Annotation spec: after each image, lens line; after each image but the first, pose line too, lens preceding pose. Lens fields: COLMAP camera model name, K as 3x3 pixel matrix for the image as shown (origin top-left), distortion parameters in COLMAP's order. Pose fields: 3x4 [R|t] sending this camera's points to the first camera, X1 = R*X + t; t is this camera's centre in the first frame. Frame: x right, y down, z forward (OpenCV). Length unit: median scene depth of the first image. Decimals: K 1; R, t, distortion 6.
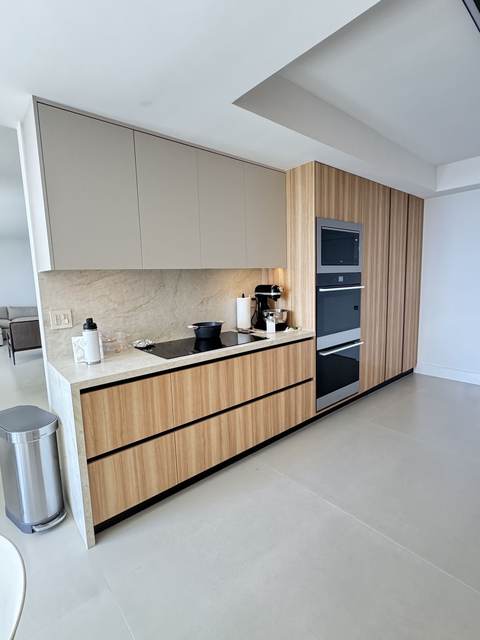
lens RADIAL K [[325.4, 0, 240.0], [0, 325.4, 320.0], [0, 0, 1]] dist [0.016558, 0.000261]
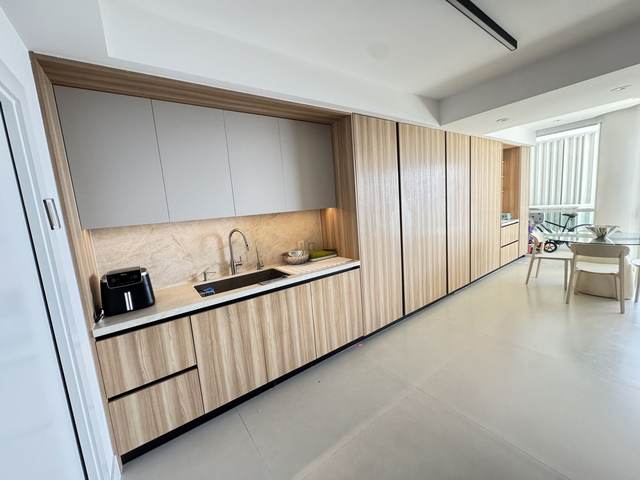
lens RADIAL K [[258.5, 0, 271.2], [0, 258.5, 256.7], [0, 0, 1]] dist [0.000117, 0.000051]
pose [[0.986182, -0.056981, -0.155555, 0.236543], [0.059192, 0.998200, 0.009614, -0.033541], [0.154727, -0.018689, 0.987780, 0.206675]]
